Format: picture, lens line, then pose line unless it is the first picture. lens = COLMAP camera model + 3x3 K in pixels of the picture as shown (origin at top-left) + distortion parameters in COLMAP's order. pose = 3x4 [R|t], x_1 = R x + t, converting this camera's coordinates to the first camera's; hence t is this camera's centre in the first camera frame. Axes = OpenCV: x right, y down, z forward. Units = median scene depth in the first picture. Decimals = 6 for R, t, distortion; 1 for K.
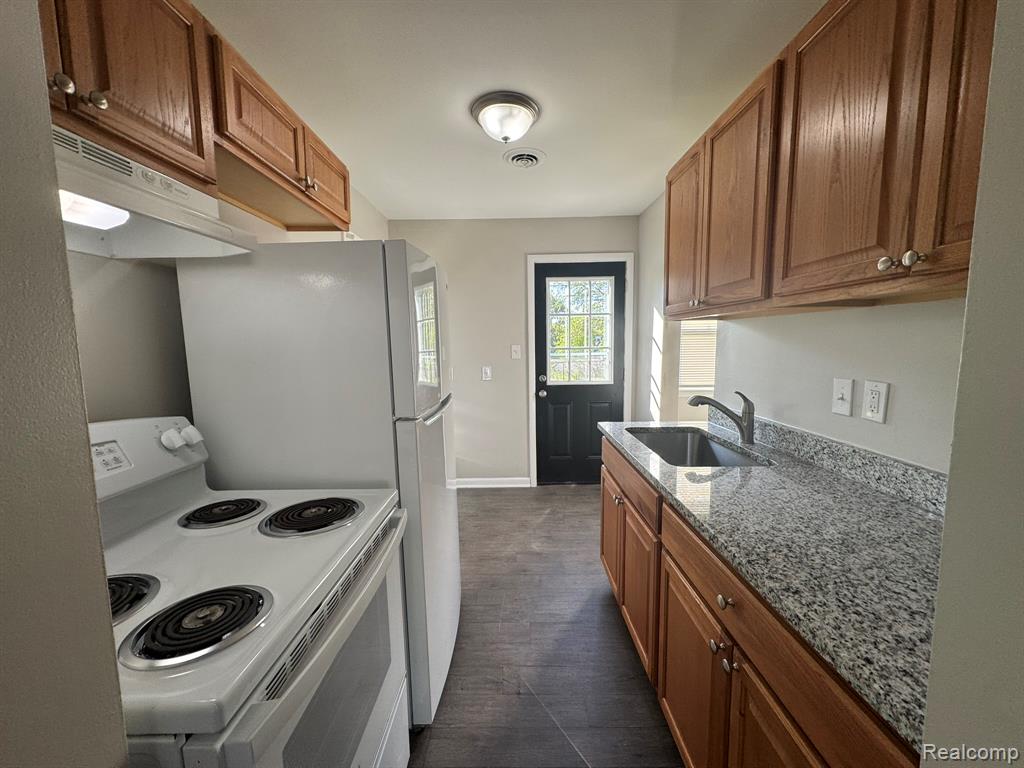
lens RADIAL K [[406.0, 0, 510.6], [0, 406.0, 384.1], [0, 0, 1]] dist [-0.001028, -0.000051]
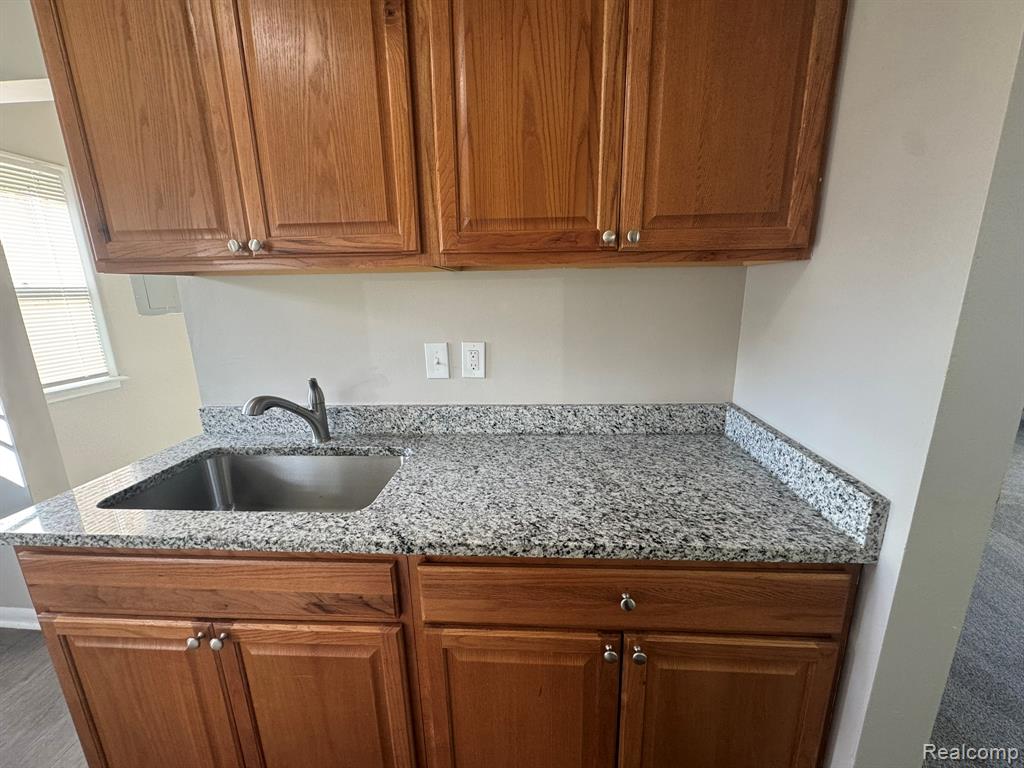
lens RADIAL K [[406.0, 0, 512.4], [0, 406.0, 385.3], [0, 0, 1]] dist [-0.001028, -0.000051]
pose [[0.050138, -0.217647, 0.974739, -0.194103], [0.118766, 0.970341, 0.210556, -0.113180], [-0.991656, 0.105209, 0.074500, 0.836226]]
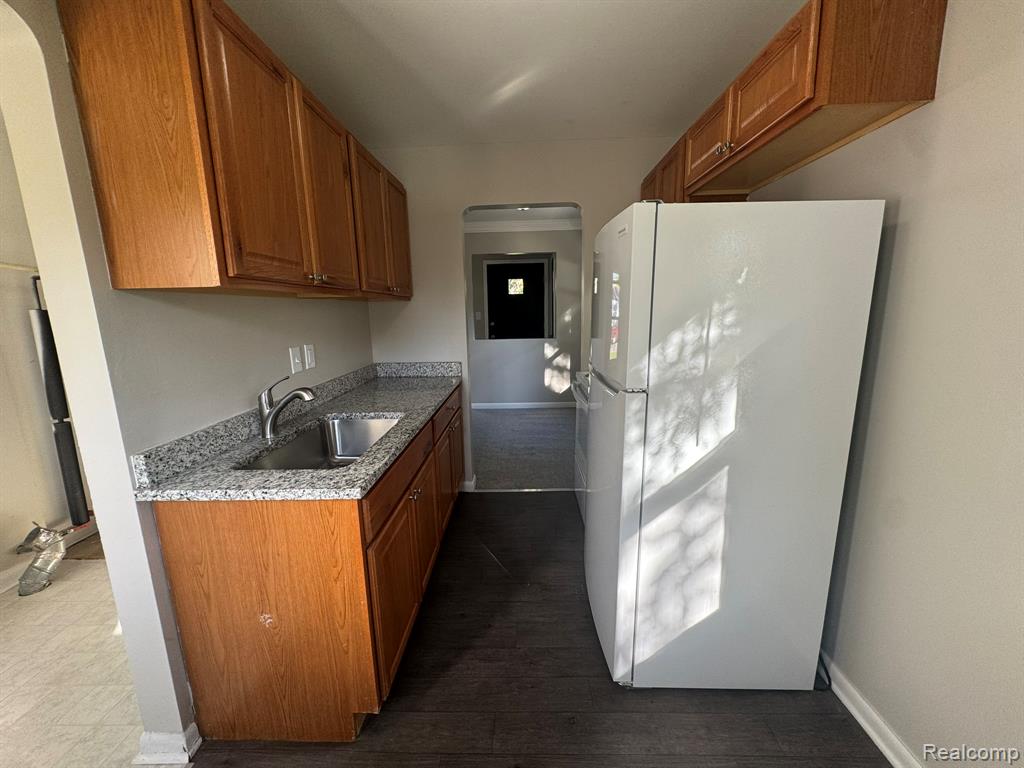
lens RADIAL K [[406.0, 0, 511.7], [0, 406.0, 382.3], [0, 0, 1]] dist [-0.001028, -0.000051]
pose [[-0.999102, 0.028550, 0.031316, 0.023226], [0.036214, 0.959002, 0.281075, -0.298508], [-0.022007, 0.281956, -0.959175, 2.662222]]
